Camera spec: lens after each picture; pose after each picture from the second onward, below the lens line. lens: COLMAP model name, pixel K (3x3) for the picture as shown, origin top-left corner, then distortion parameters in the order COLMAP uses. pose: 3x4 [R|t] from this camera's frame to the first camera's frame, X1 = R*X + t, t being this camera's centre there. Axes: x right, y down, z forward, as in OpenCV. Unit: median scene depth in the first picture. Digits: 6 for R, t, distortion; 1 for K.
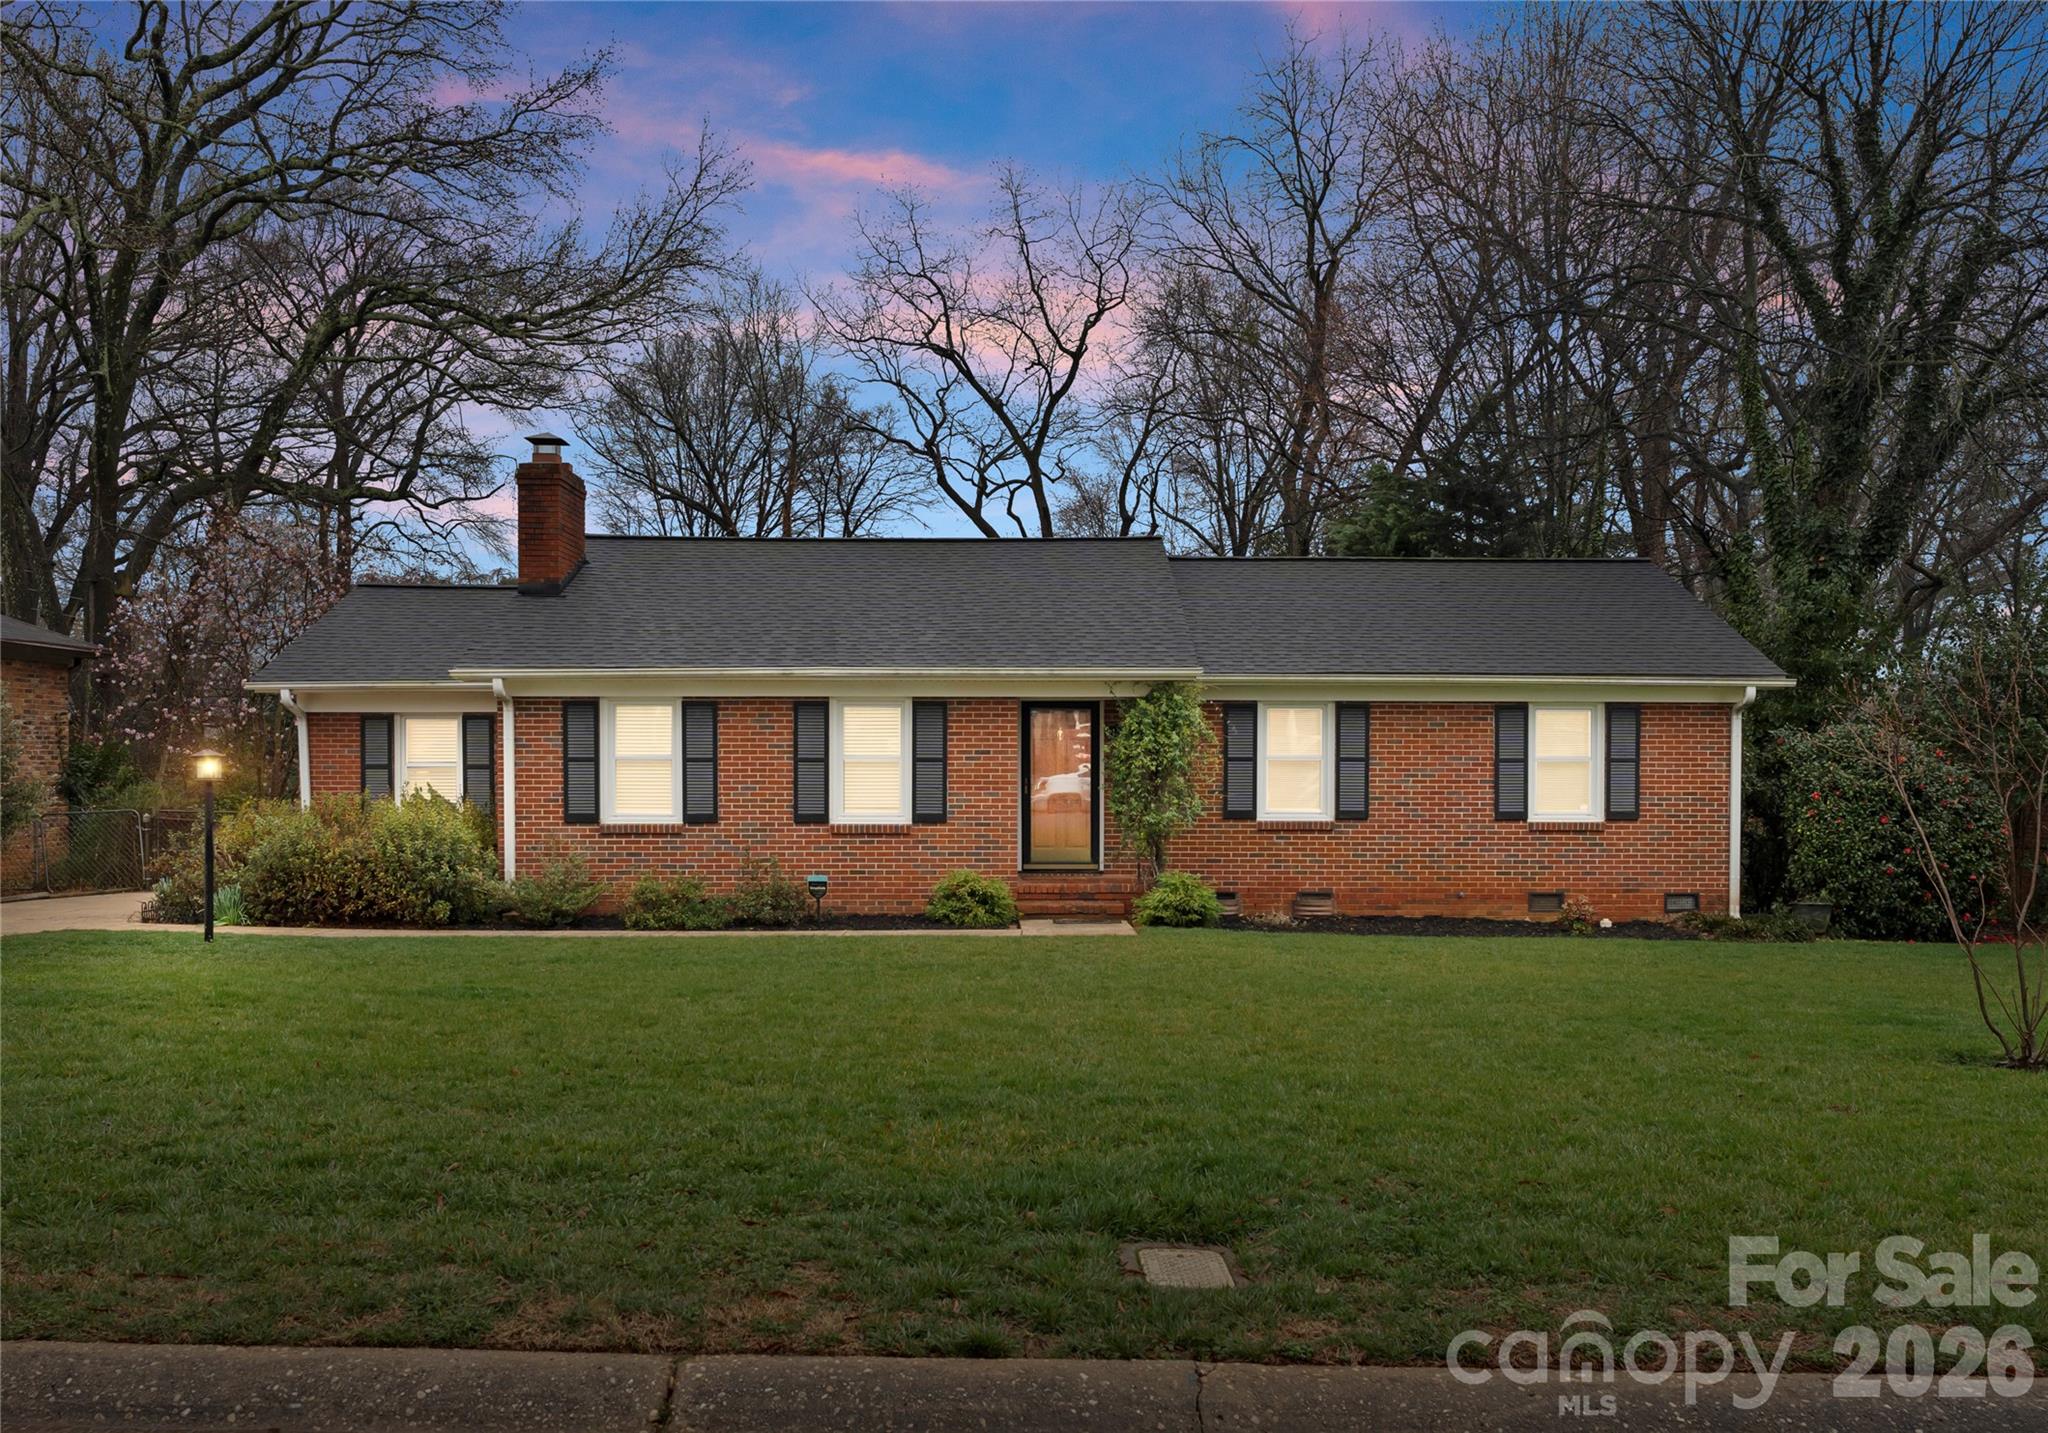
lens RADIAL K [[1731.3, 0, 1023.9], [0, 1731.3, 727.0], [0, 0, 1]] dist [-0.001989, -0.000850]
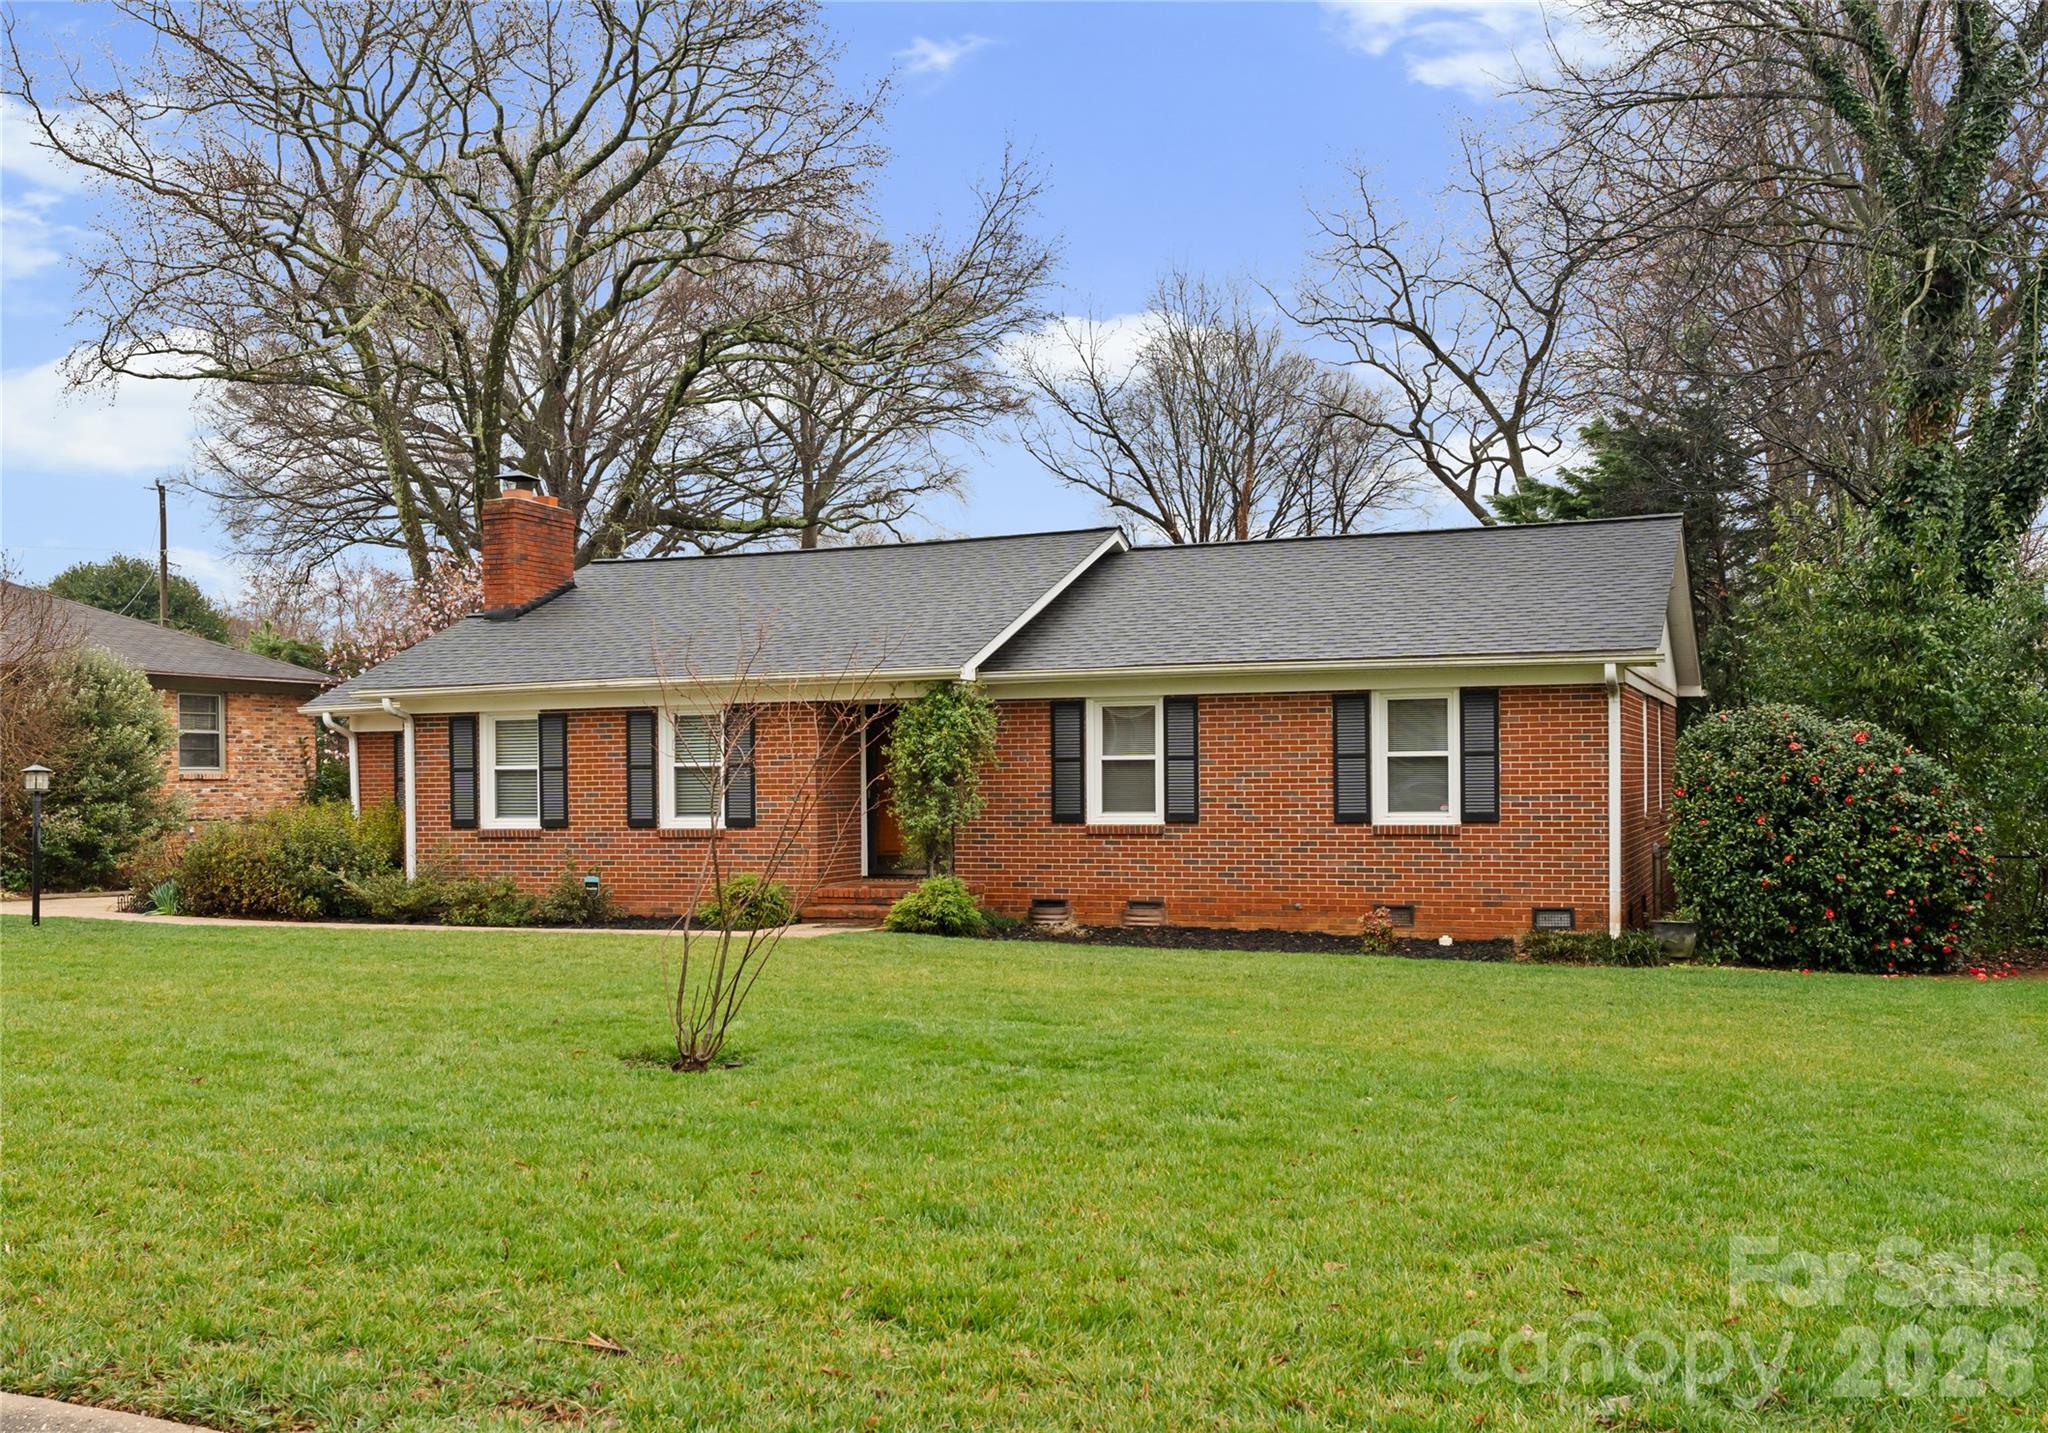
lens RADIAL K [[1838.7, 0, 1024.1], [0, 1838.7, 717.8], [0, 0, 1]] dist [0.000556, -0.001085]
pose [[0.923213, -0.025447, -0.383446, 0.489674], [0.021205, 0.999658, -0.015286, 0.010568], [0.383704, 0.005982, 0.923437, 0.061072]]
